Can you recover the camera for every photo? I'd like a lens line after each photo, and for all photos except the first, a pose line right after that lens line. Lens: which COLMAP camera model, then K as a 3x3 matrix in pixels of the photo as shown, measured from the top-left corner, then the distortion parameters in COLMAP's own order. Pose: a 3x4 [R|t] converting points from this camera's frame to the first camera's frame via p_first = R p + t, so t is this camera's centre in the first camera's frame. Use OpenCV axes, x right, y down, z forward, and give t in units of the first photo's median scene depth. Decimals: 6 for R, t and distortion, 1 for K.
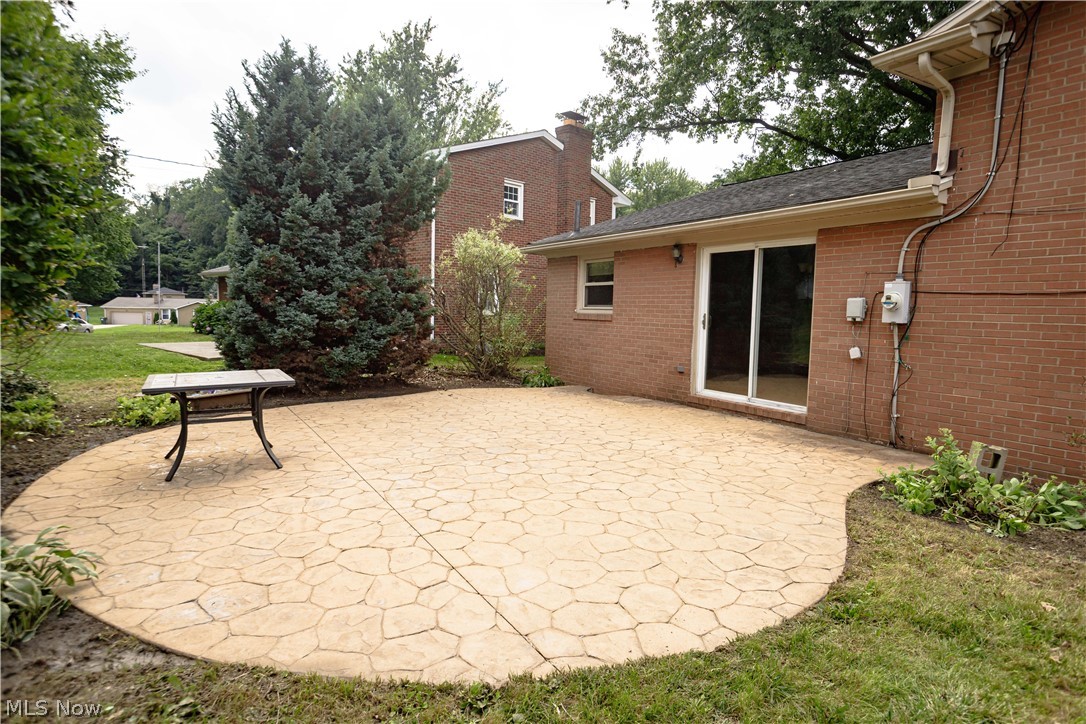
lens RADIAL K [[622.5, 0, 543.0], [0, 622.5, 362.0], [0, 0, 1]] dist [0.002715, -0.000233]
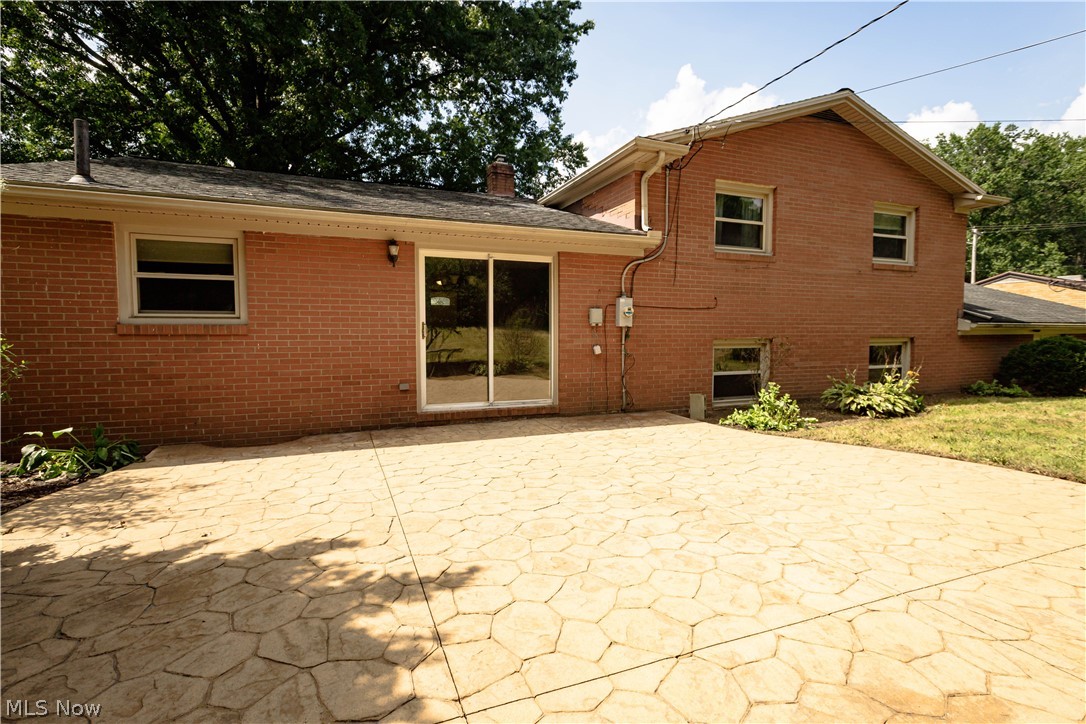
lens RADIAL K [[510.1, 0, 543.0], [0, 510.1, 362.0], [0, 0, 1]] dist [-0.002488, -0.000297]
pose [[0.156577, -0.073647, 0.984916, -0.377606], [0.089319, 0.994186, 0.060140, -0.040578], [-0.983619, 0.078555, 0.162245, 0.592842]]
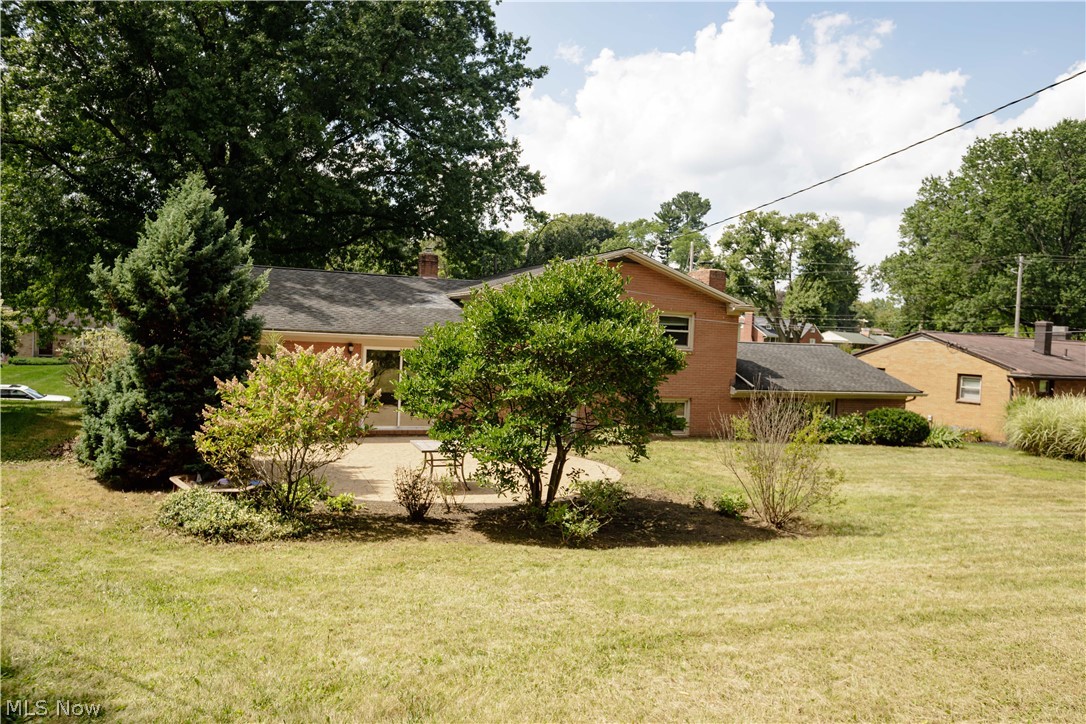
lens RADIAL K [[789.0, 0, 543.0], [0, 789.0, 362.0], [0, 0, 1]] dist [-0.008420, -0.001546]
pose [[0.175156, -0.046835, 0.983426, -1.546660], [0.042852, 0.998284, 0.039911, -0.171655], [-0.983608, 0.035152, 0.176863, 0.083544]]
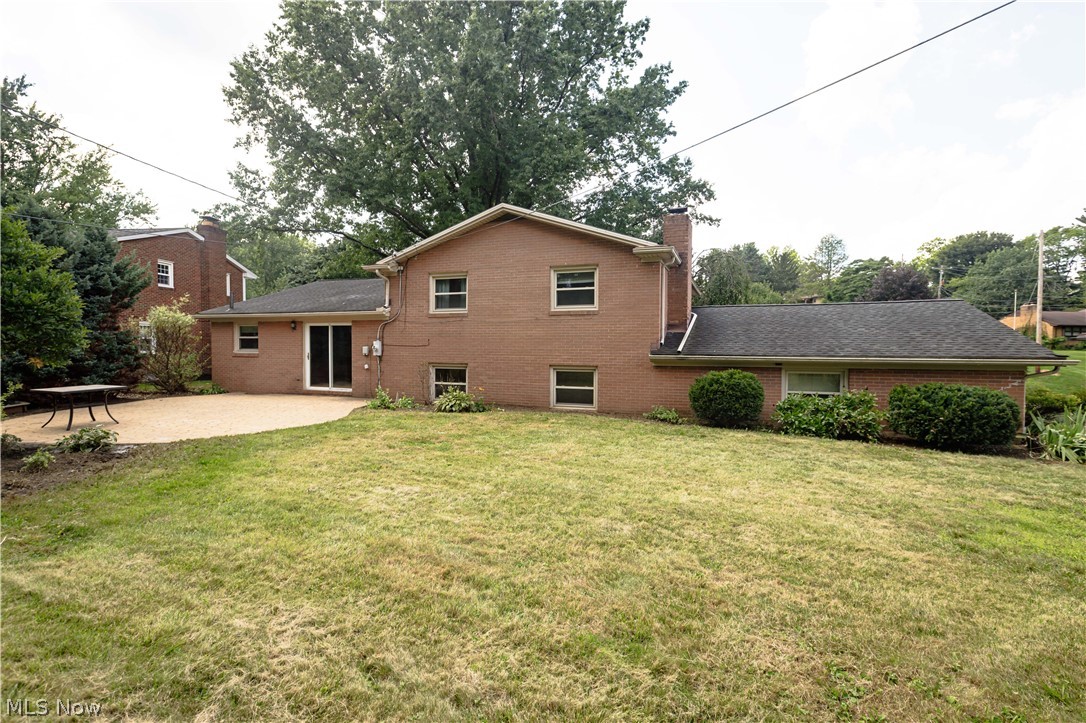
lens RADIAL K [[505.7, 0, 543.0], [0, 505.7, 361.5], [0, 0, 1]] dist [0.006118, -0.000031]
pose [[0.784434, -0.035183, 0.619214, -0.169064], [0.063394, 0.997709, -0.023621, 0.040968], [-0.616964, 0.057784, 0.784867, -0.775981]]
